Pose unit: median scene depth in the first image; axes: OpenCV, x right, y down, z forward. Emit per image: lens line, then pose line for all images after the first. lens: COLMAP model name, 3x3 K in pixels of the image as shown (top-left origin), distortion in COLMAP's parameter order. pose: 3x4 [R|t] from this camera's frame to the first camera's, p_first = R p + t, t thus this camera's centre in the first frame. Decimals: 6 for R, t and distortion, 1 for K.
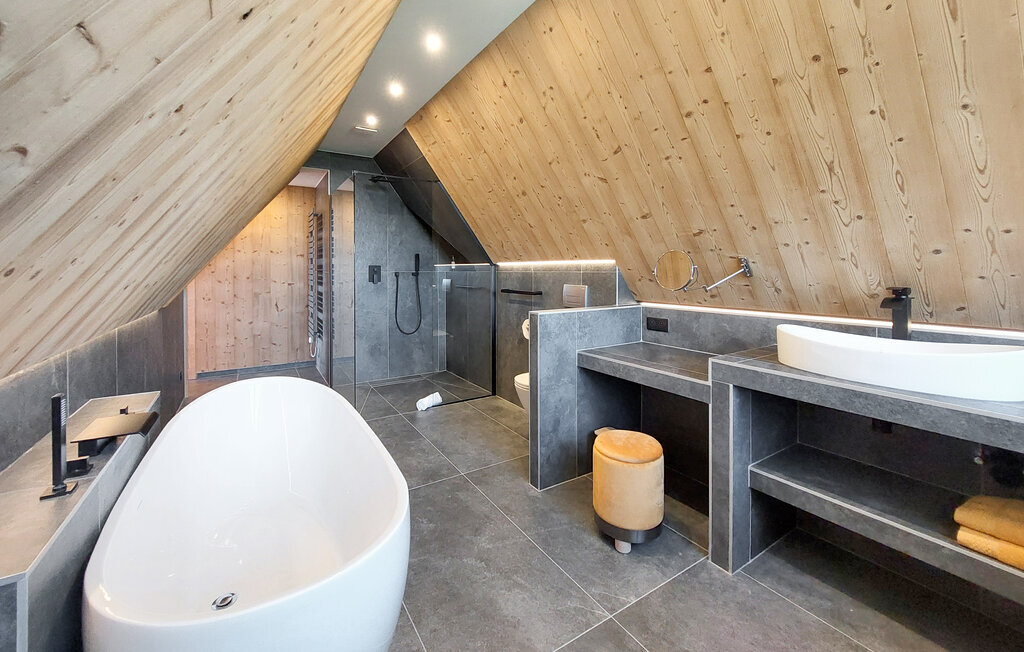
lens RADIAL K [[415.6, 0, 512.0], [0, 415.6, 326.0], [0, 0, 1]] dist [-0.000602, -0.000147]
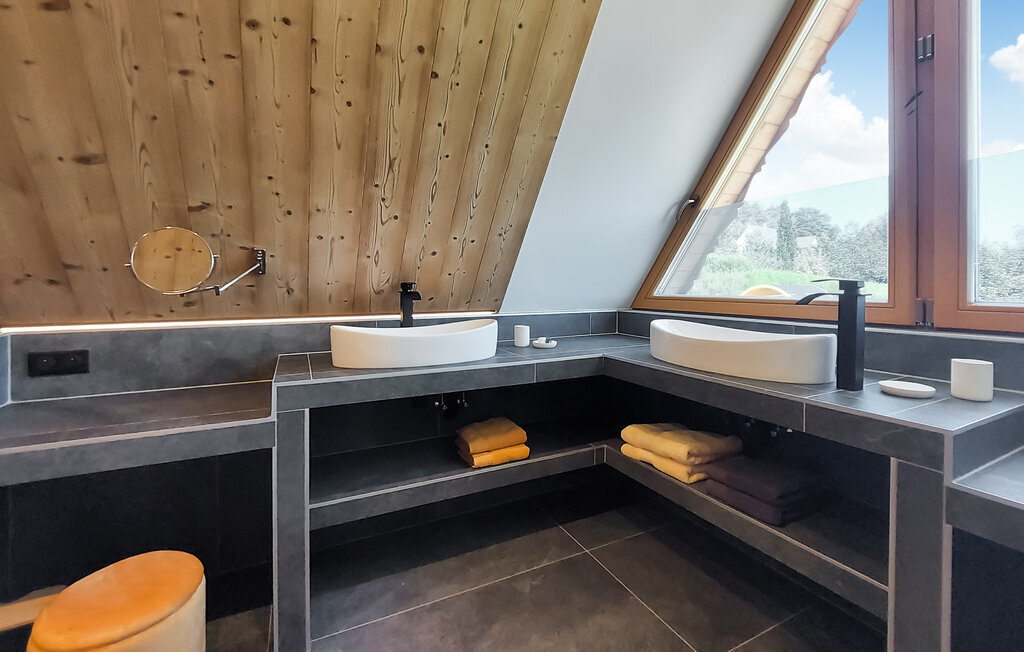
lens RADIAL K [[423.0, 0, 510.9], [0, 423.0, 308.6], [0, 0, 1]] dist [-0.001125, -0.000337]
pose [[0.125190, -0.052602, 0.990737, -0.191367], [0.136396, 0.990024, 0.035329, -0.019829], [-0.982712, 0.130709, 0.131116, 0.487075]]
